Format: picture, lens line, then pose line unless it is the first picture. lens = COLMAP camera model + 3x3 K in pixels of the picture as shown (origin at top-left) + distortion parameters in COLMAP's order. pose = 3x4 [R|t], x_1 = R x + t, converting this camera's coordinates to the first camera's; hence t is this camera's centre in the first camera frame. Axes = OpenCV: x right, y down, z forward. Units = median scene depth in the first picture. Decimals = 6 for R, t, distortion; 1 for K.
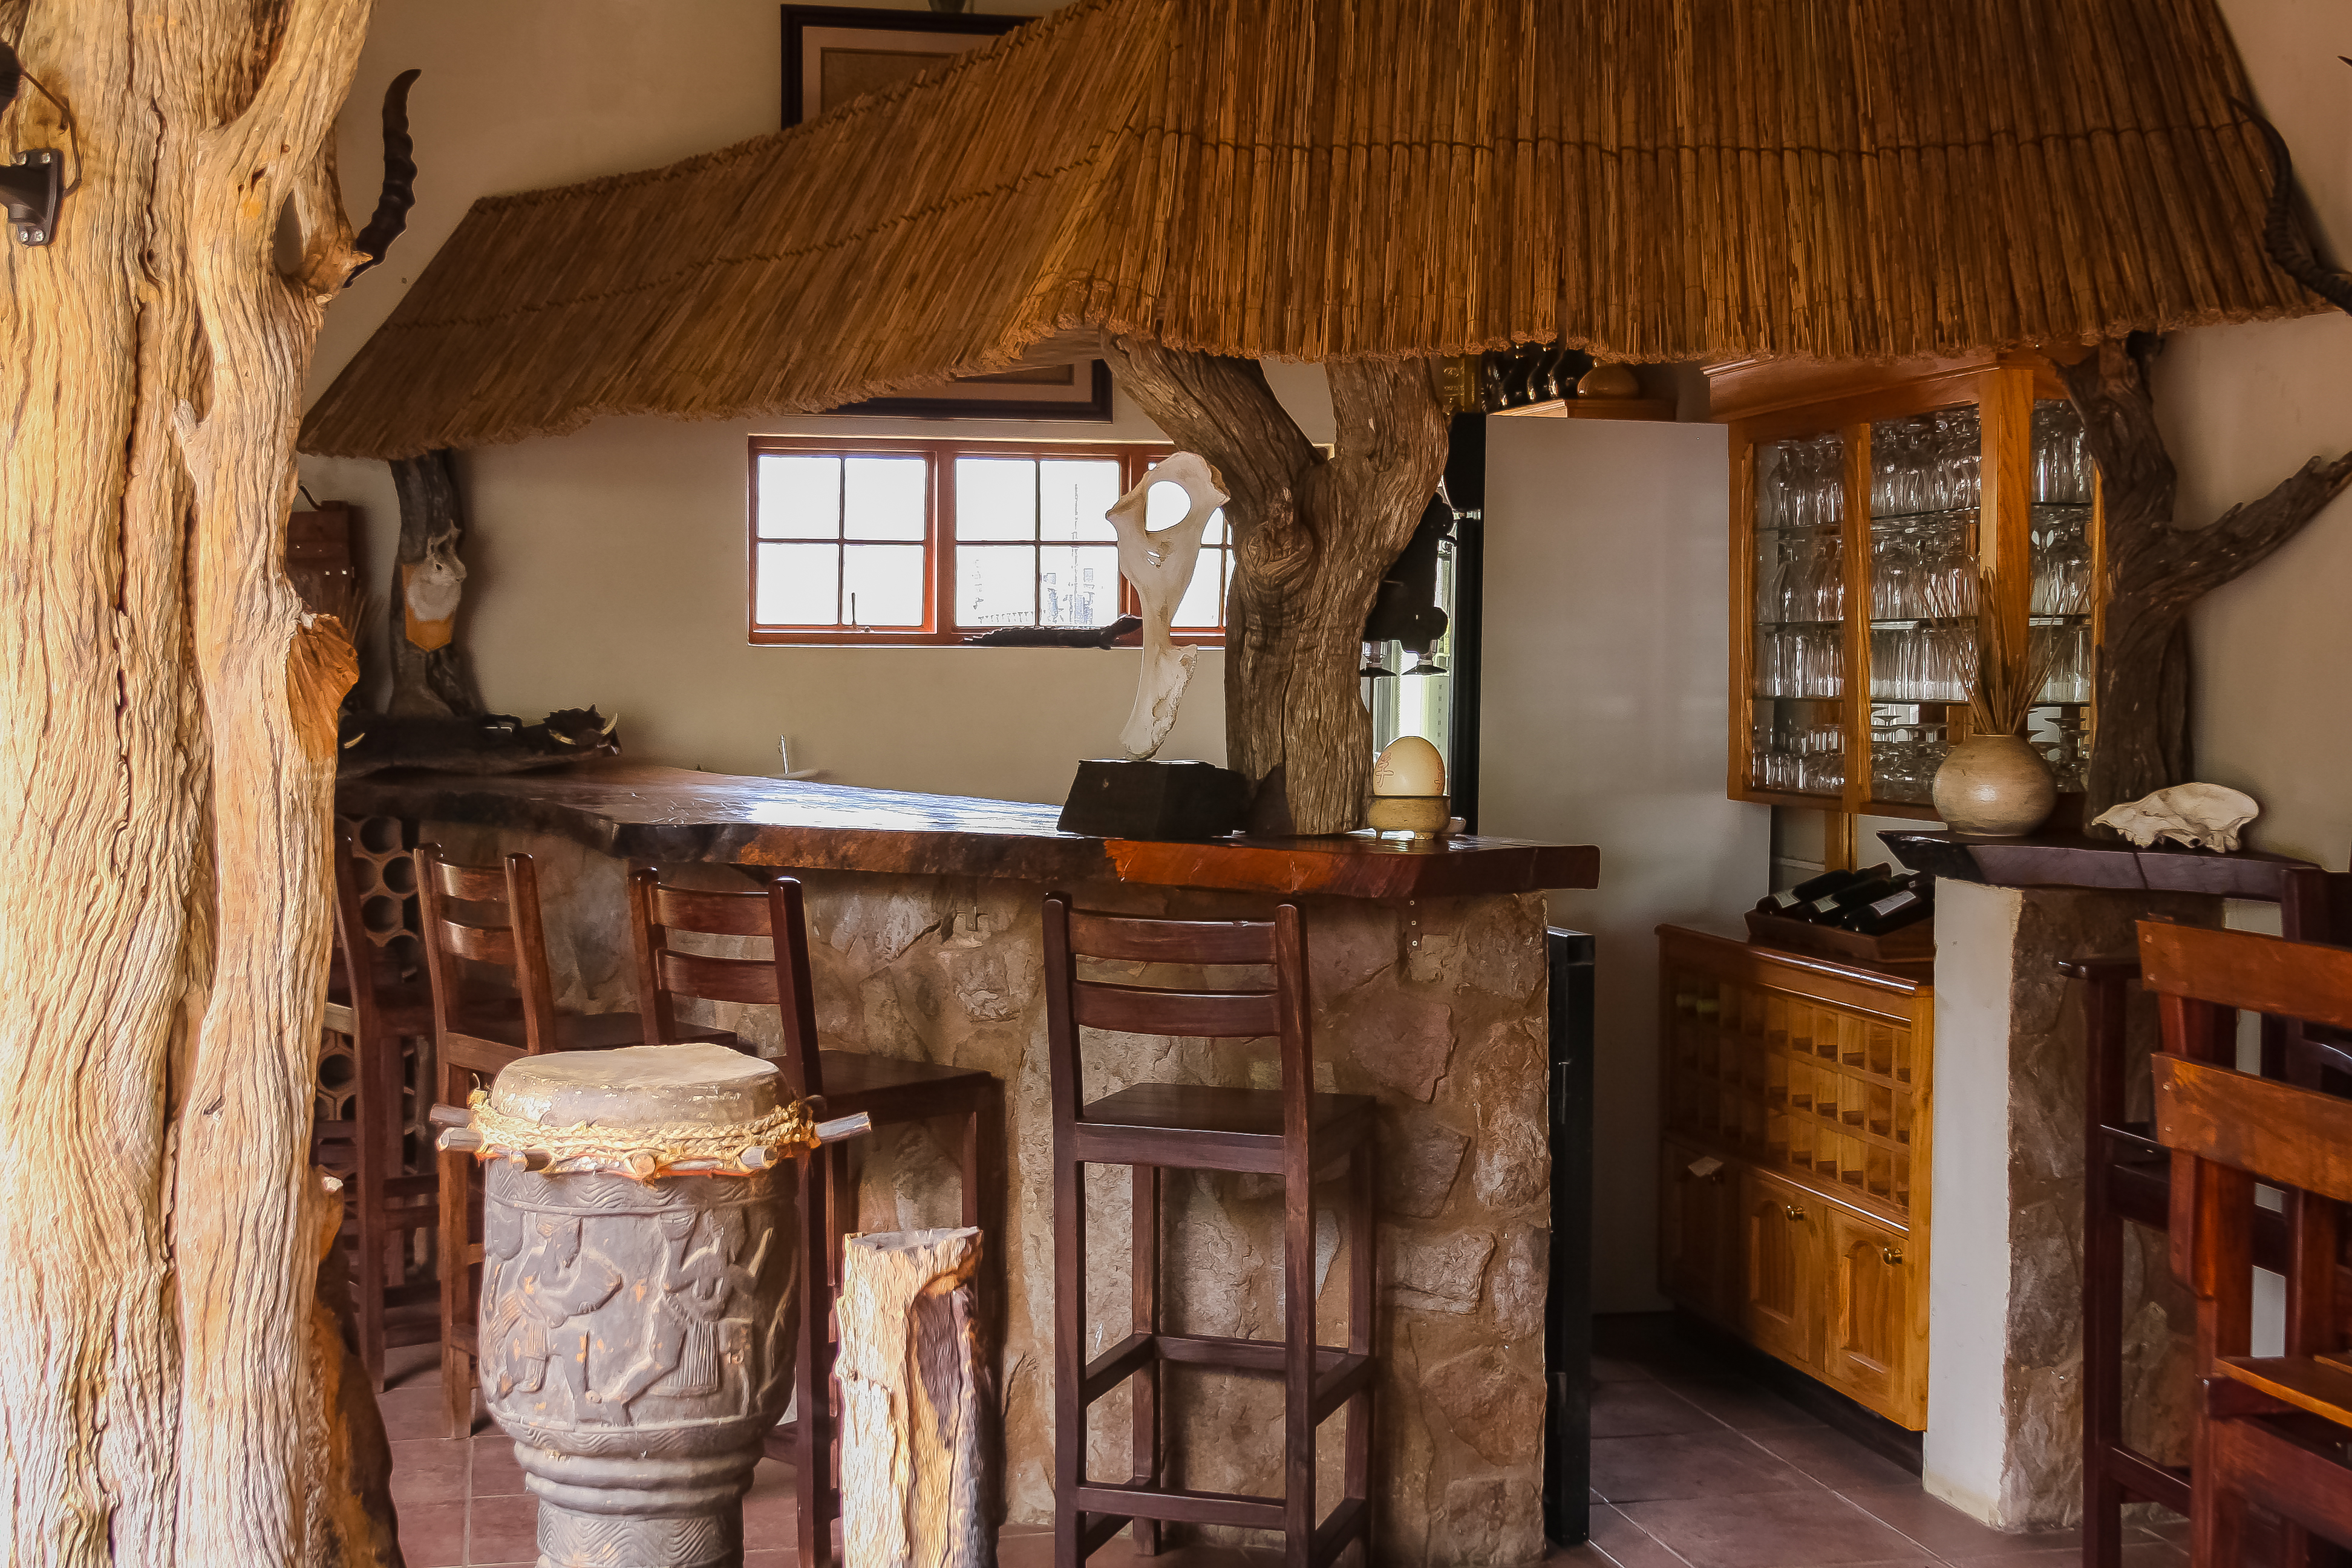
lens RADIAL K [[3040.1, 0, 1176.0], [0, 3040.1, 784.0], [0, 0, 1]] dist [0.001124, 0.013792]
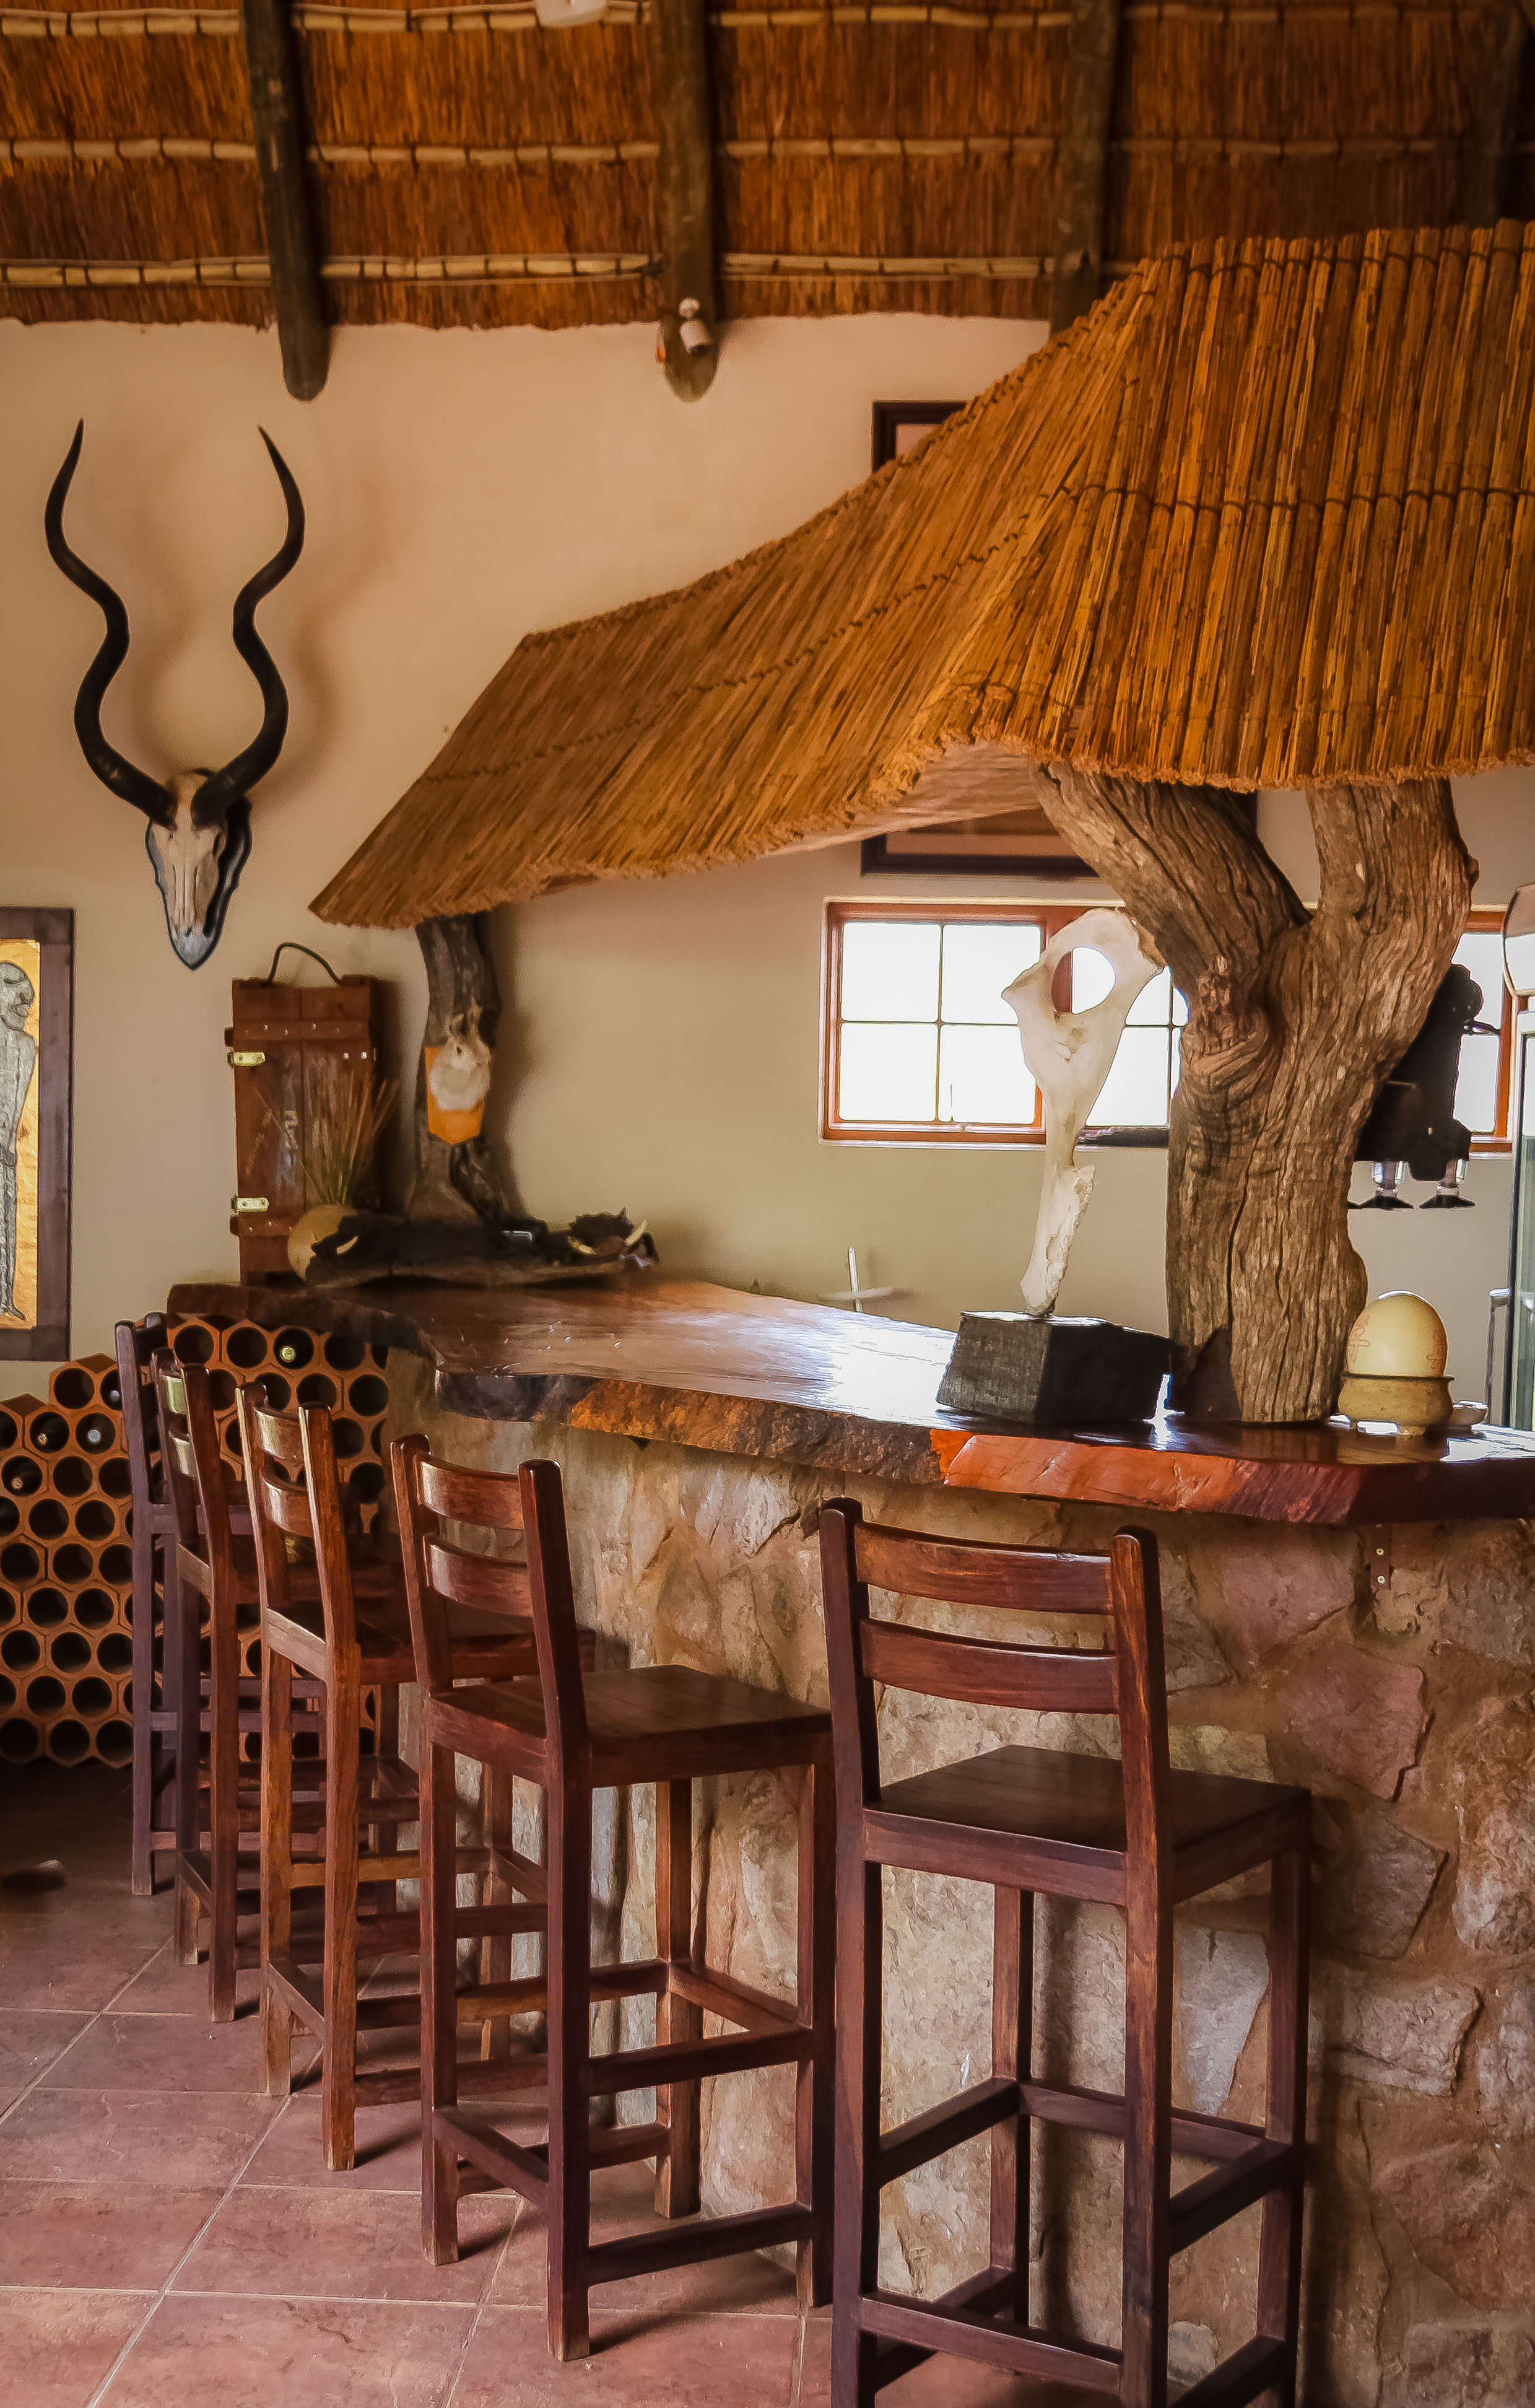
lens RADIAL K [[3102.2, 0, 767.1], [0, 3102.2, 1236.4], [0, 0, 1]] dist [-0.003409, 0.022966]
pose [[0.964570, 0.022533, -0.262862, 0.125495], [-0.025066, 0.999666, -0.006285, -0.020878], [0.262632, 0.012651, 0.964813, 0.232565]]
